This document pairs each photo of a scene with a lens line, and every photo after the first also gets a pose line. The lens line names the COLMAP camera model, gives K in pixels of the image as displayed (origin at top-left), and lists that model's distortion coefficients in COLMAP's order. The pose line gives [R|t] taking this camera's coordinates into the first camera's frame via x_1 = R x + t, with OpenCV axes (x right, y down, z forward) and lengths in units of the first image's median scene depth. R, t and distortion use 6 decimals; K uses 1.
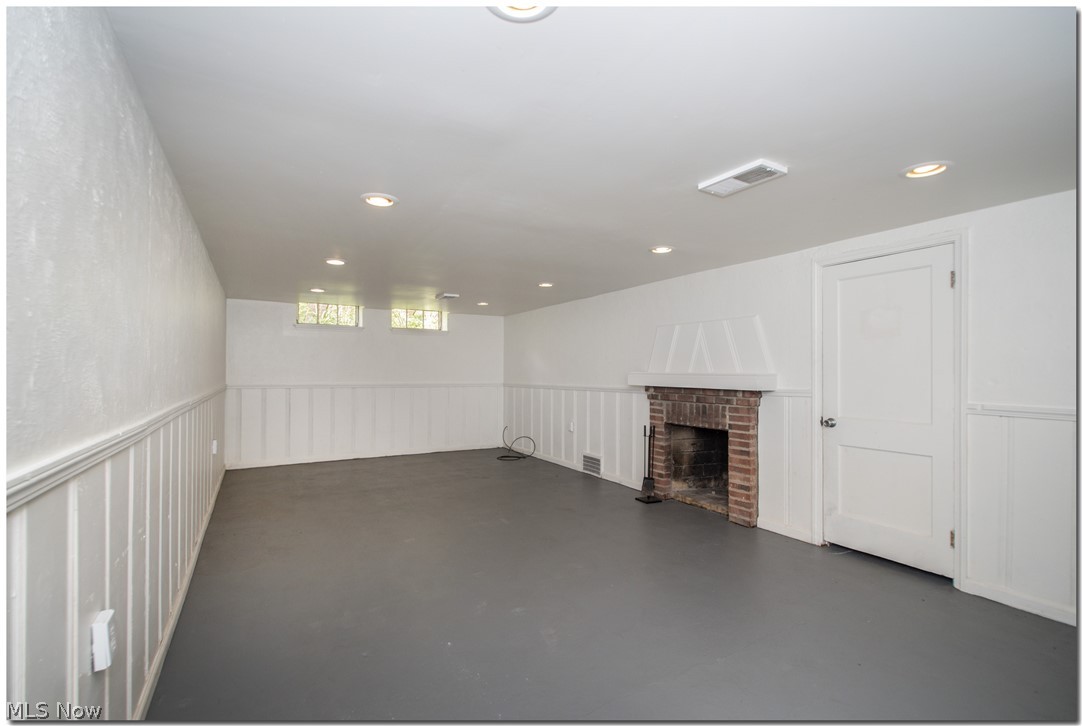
lens RADIAL K [[484.4, 0, 539.8], [0, 484.4, 349.2], [0, 0, 1]] dist [0.000179, 0.000017]
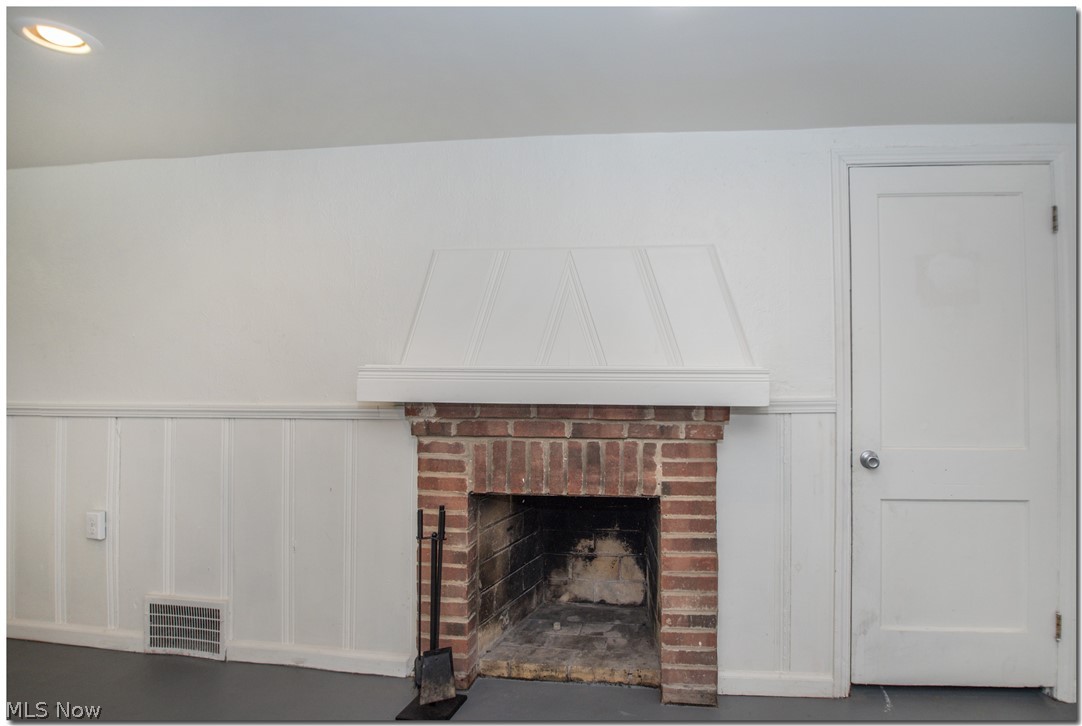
lens RADIAL K [[582.7, 0, 541.0], [0, 582.7, 327.0], [0, 0, 1]] dist [-0.024719, -0.000825]
pose [[0.612037, 0.018865, 0.790604, -0.090773], [-0.029792, 0.999556, -0.000788, 0.015202], [-0.790268, -0.023071, 0.612327, 0.714775]]
